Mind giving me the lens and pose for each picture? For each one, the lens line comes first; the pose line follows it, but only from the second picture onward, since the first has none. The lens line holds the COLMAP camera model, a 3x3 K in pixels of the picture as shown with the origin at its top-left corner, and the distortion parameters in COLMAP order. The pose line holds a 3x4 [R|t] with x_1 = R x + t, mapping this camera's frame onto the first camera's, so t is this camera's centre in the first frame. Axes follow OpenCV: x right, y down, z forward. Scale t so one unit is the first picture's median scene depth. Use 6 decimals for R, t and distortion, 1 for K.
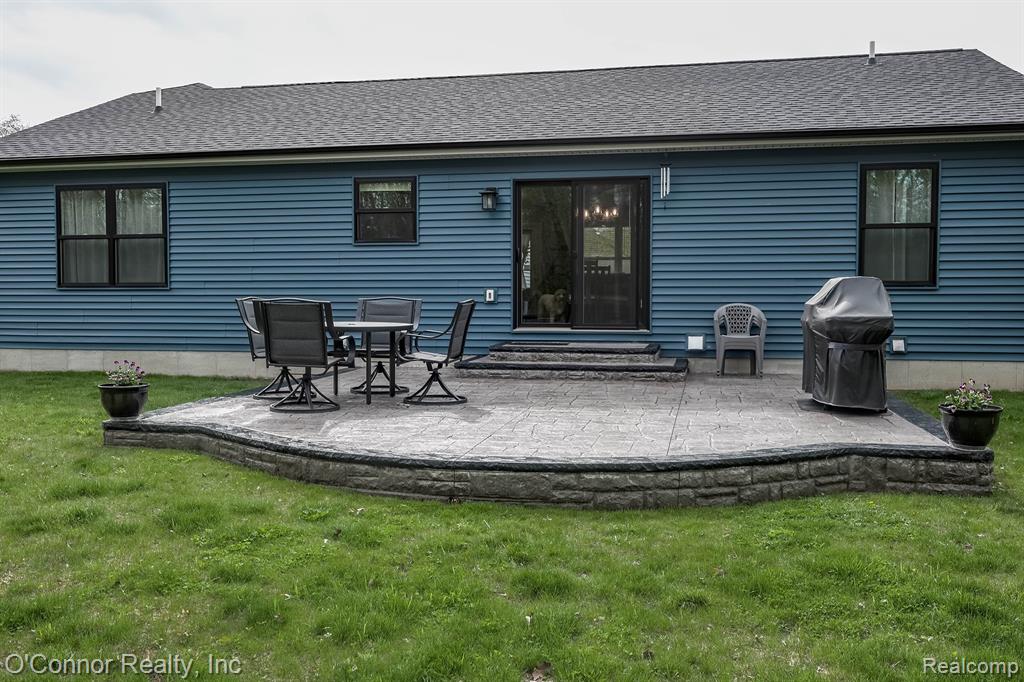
lens RADIAL K [[914.3, 0, 514.7], [0, 914.3, 344.3], [0, 0, 1]] dist [0.004143, 0.009948]
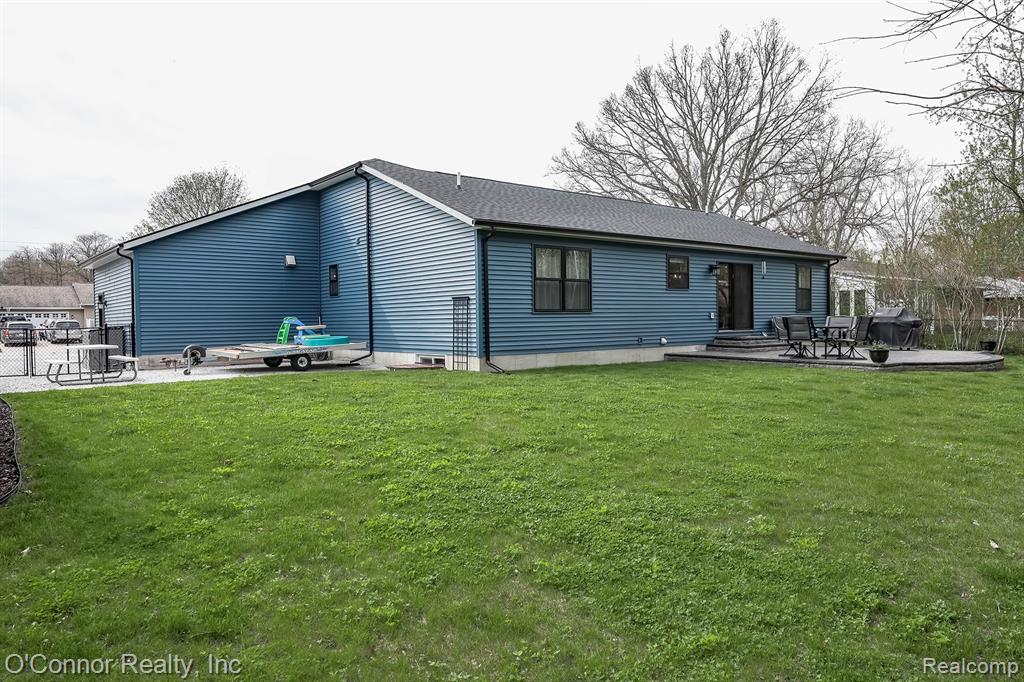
lens RADIAL K [[668.7, 0, 505.4], [0, 668.7, 338.6], [0, 0, 1]] dist [-0.001098, 0.003238]
pose [[0.641915, -0.030289, 0.766177, -1.644979], [0.052714, 0.998599, -0.004687, -0.019713], [-0.764962, 0.043397, 0.642612, 0.411379]]
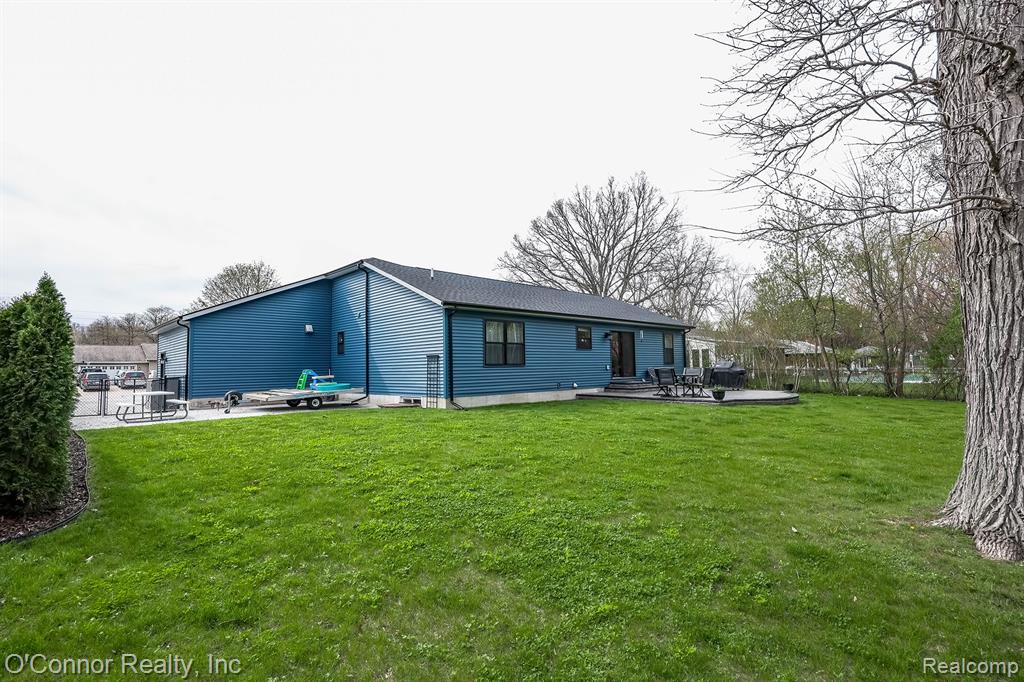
lens RADIAL K [[472.0, 0, 505.6], [0, 472.0, 340.2], [0, 0, 1]] dist [-0.000489, 0.000808]
pose [[0.574852, 0.038763, 0.817339, -1.646463], [0.059276, 0.994280, -0.088844, -0.025600], [-0.816108, 0.099520, 0.569266, 0.405831]]
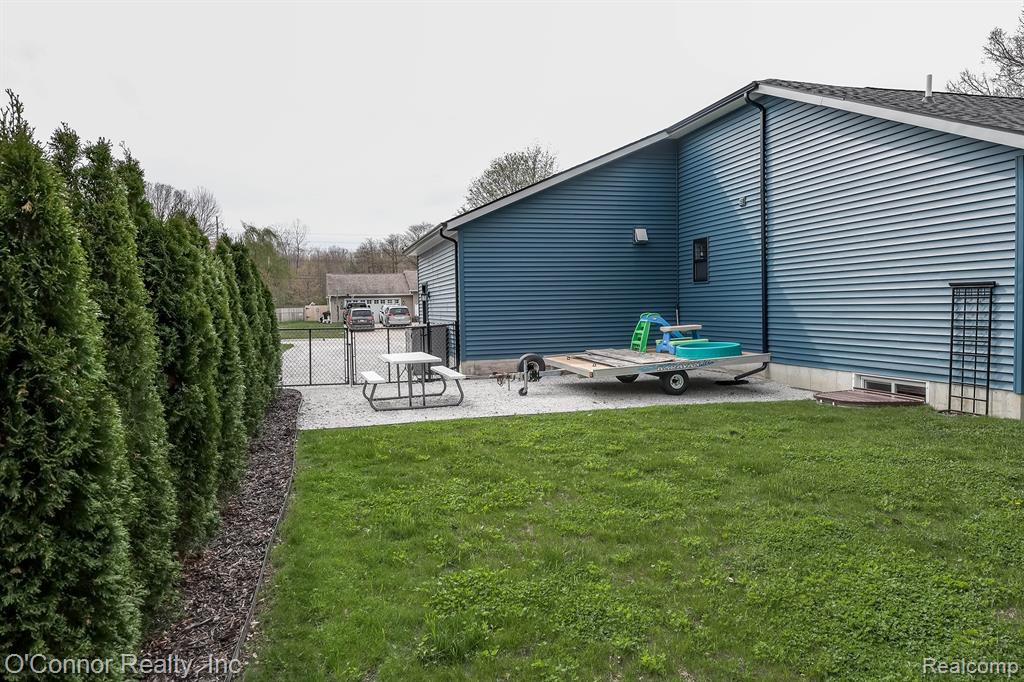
lens RADIAL K [[696.1, 0, 514.6], [0, 696.1, 339.1], [0, 0, 1]] dist [-0.002301, 0.006057]
pose [[0.898621, -0.039205, 0.436970, -1.489282], [0.042520, 0.999093, 0.002196, -0.071226], [-0.436660, 0.016606, 0.899473, 0.835496]]
